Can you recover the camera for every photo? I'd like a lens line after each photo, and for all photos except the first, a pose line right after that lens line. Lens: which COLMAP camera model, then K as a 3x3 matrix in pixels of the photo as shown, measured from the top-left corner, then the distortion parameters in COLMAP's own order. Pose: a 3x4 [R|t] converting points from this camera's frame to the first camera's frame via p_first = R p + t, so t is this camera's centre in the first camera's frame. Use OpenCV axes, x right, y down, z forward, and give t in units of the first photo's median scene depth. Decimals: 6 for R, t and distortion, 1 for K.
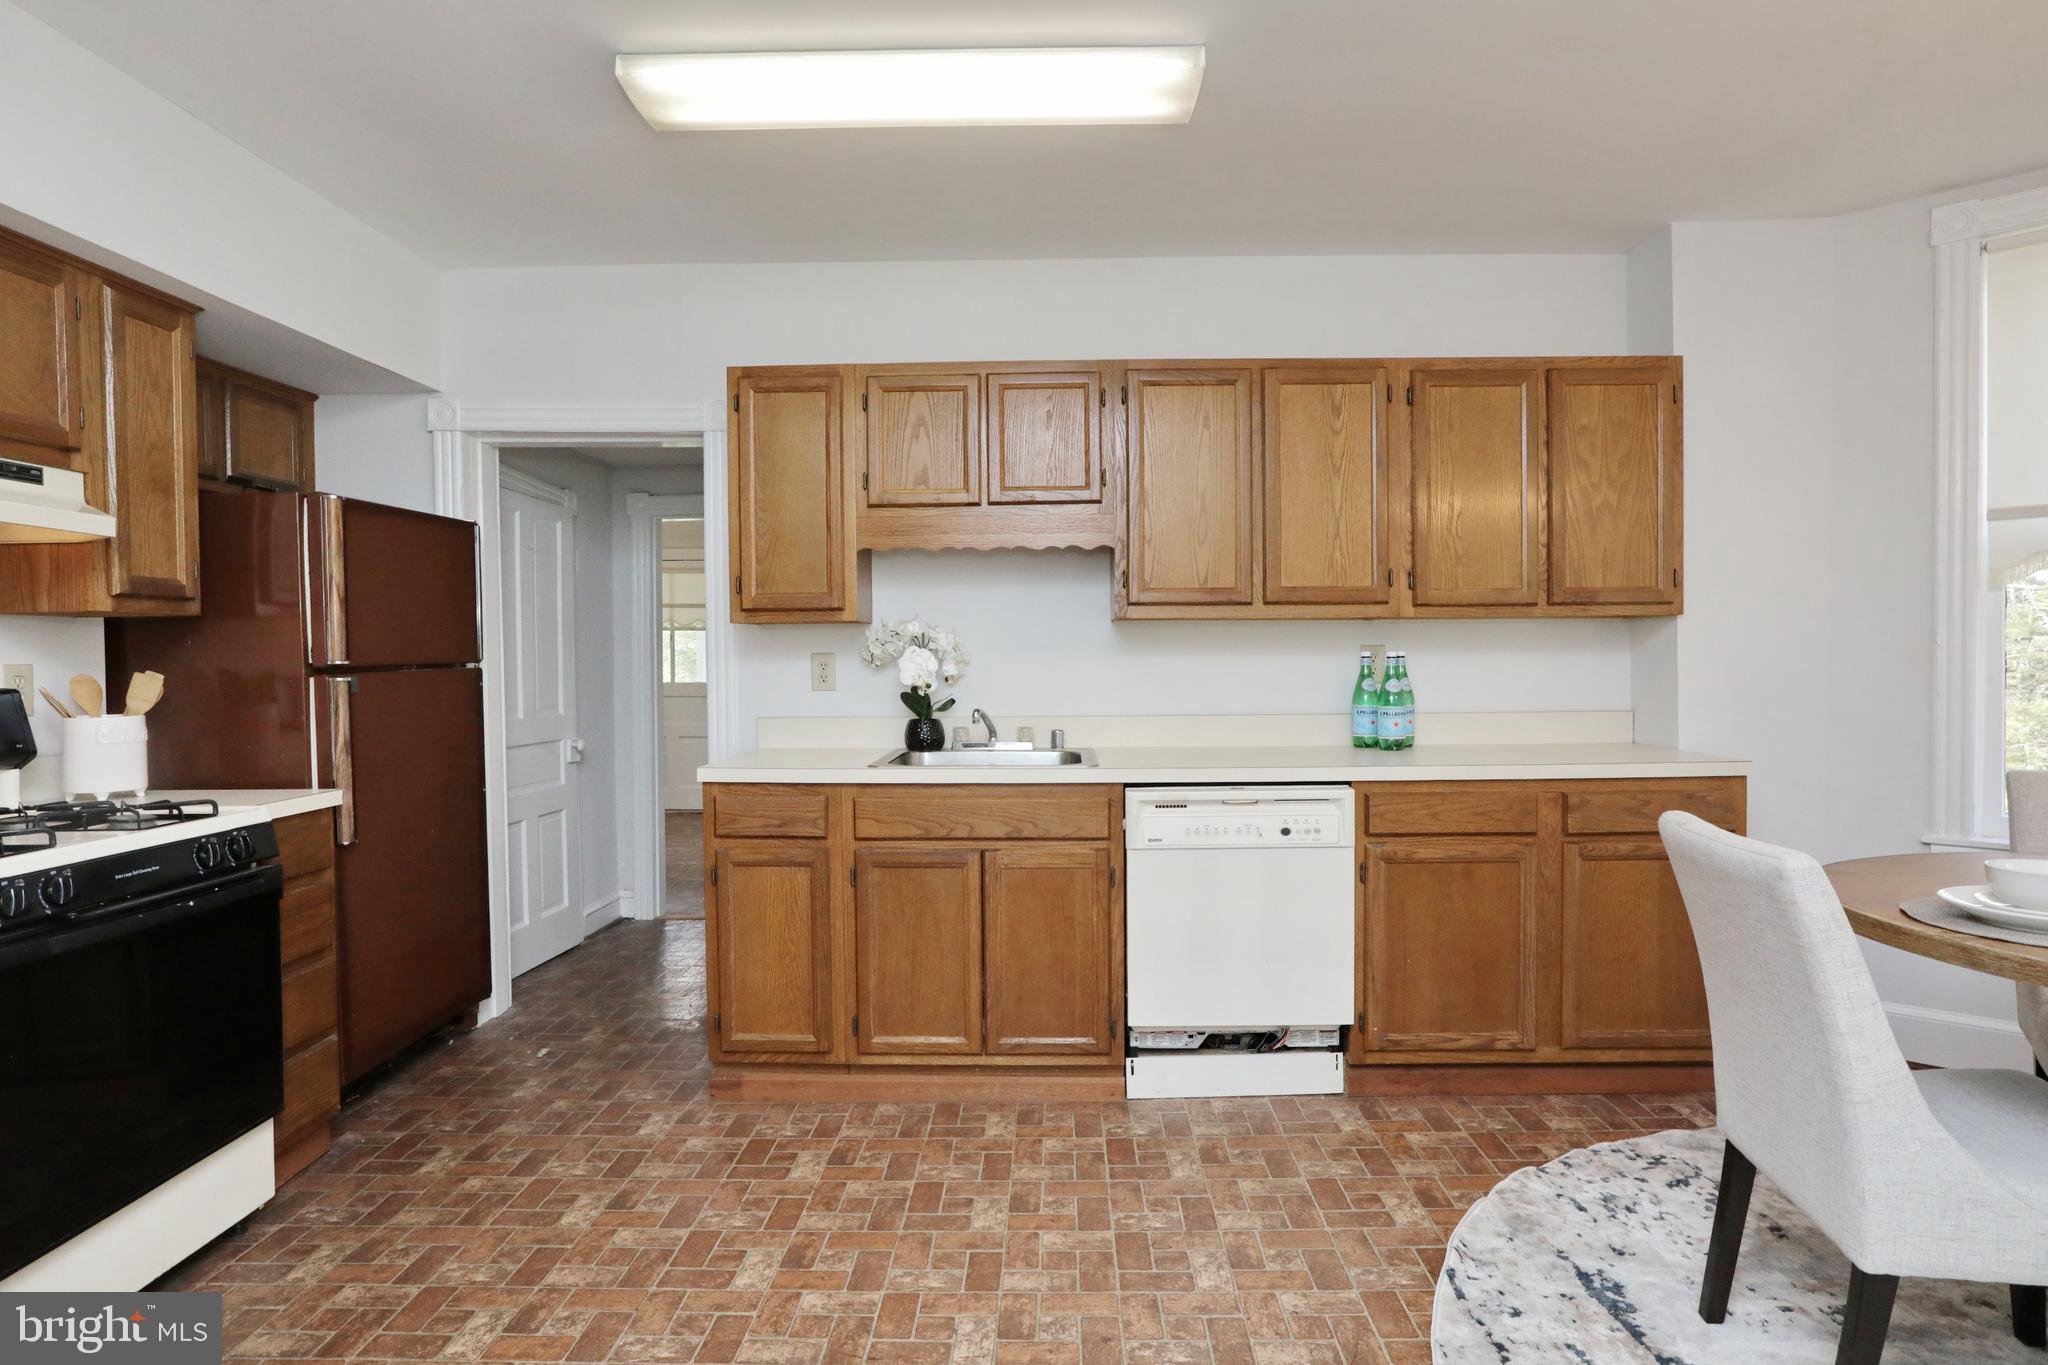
lens RADIAL K [[1107.8, 0, 1051.2], [0, 1107.8, 677.9], [0, 0, 1]] dist [-0.037799, 0.025406]
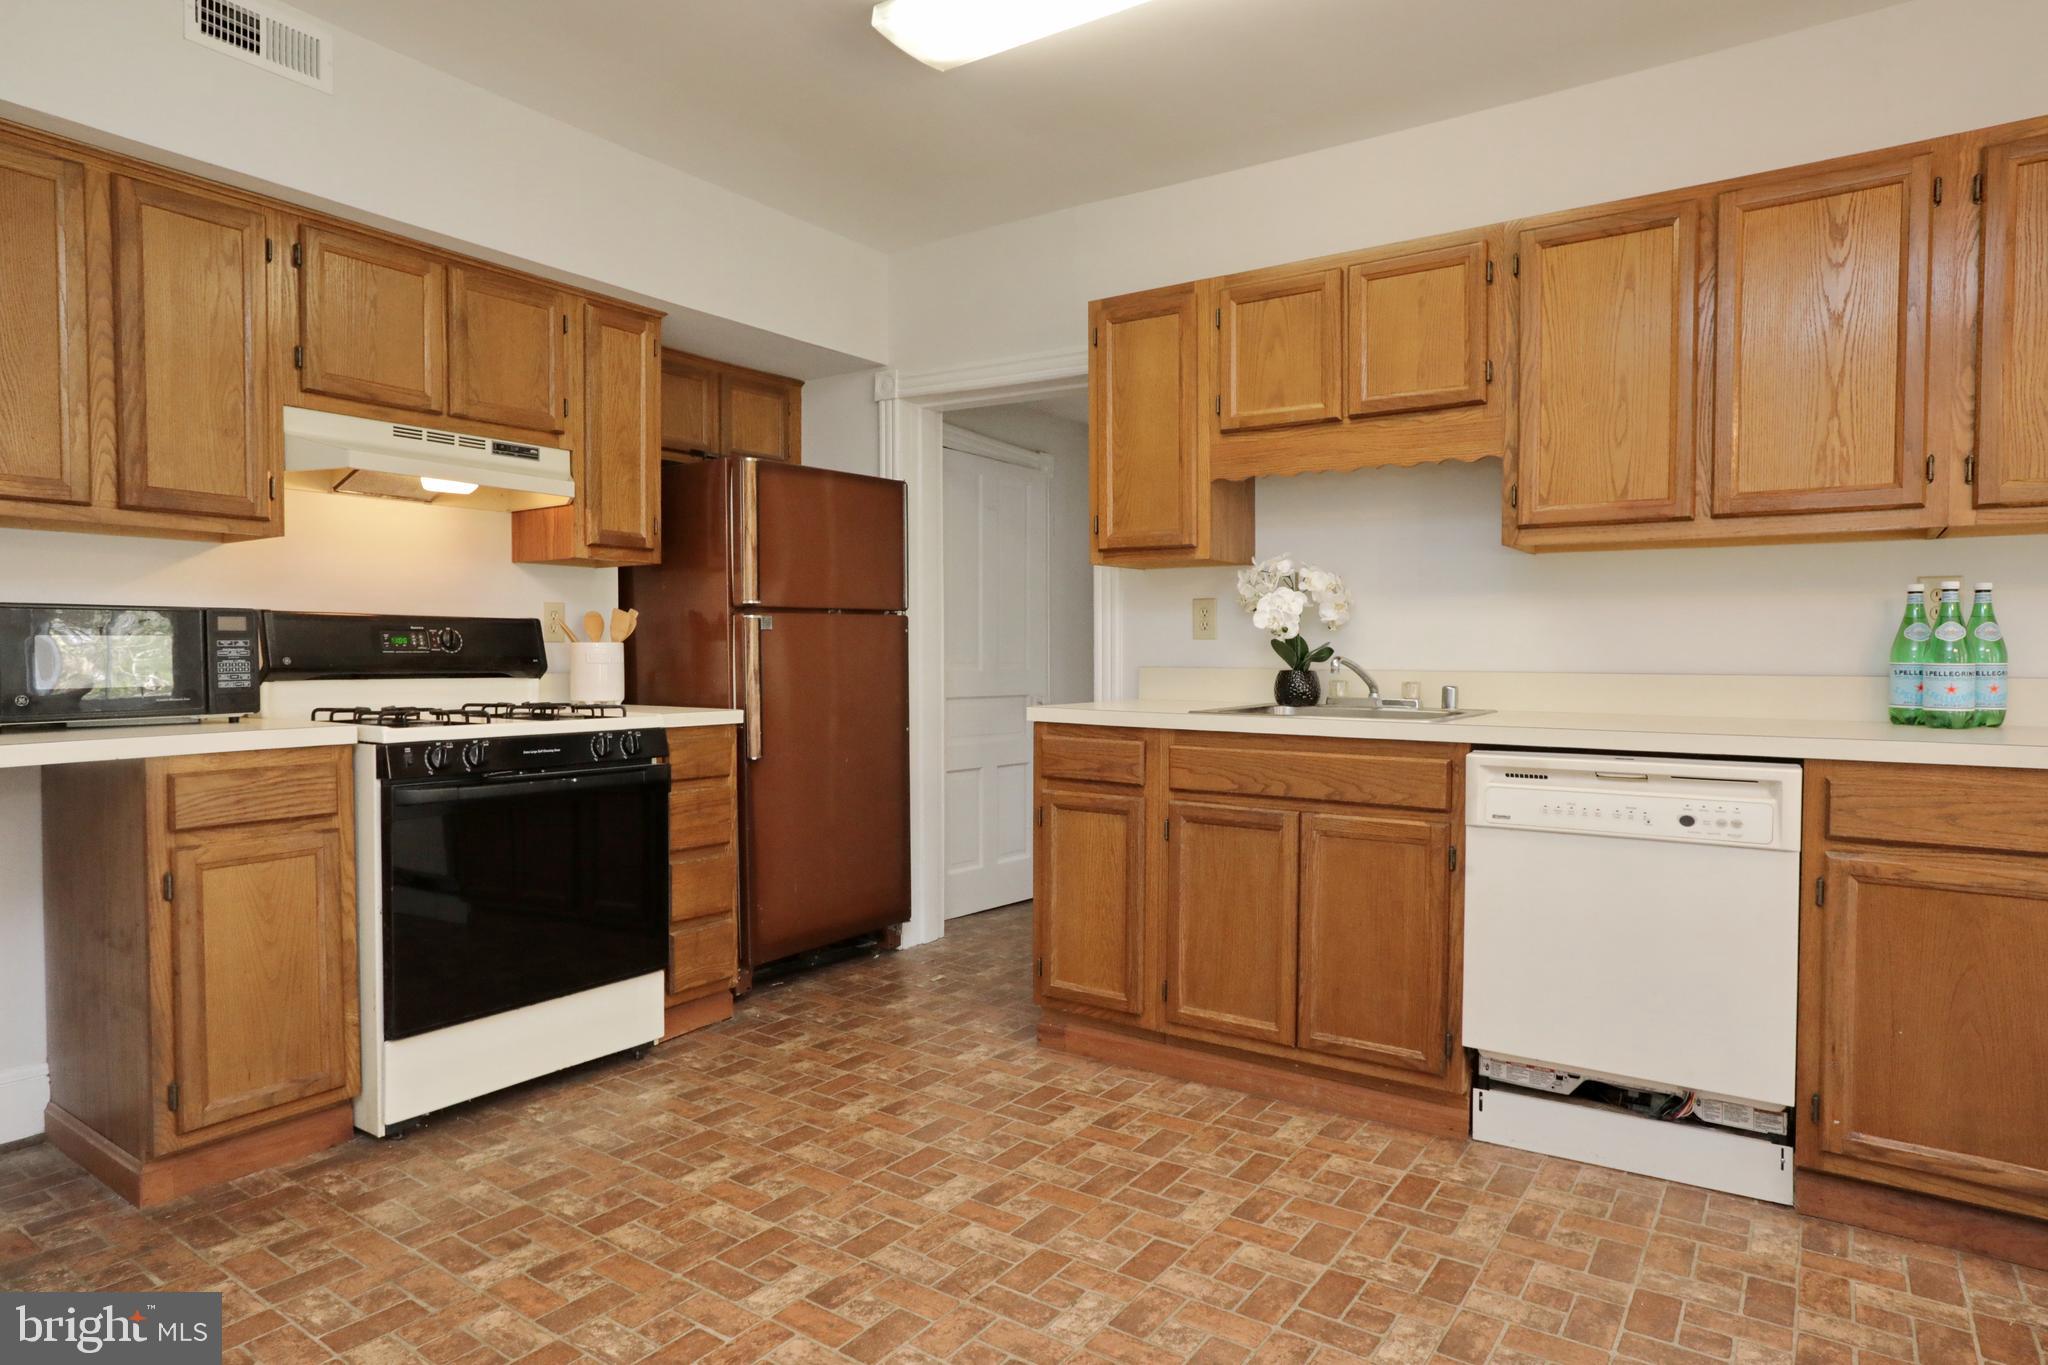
lens RADIAL K [[1206.5, 0, 1053.3], [0, 1206.5, 675.8], [0, 0, 1]] dist [-0.014911, 0.017240]
pose [[0.830520, 0.019897, -0.556634, 0.302389], [-0.020132, 0.999781, 0.005700, 0.046345], [0.556625, 0.006472, 0.830739, 0.104475]]
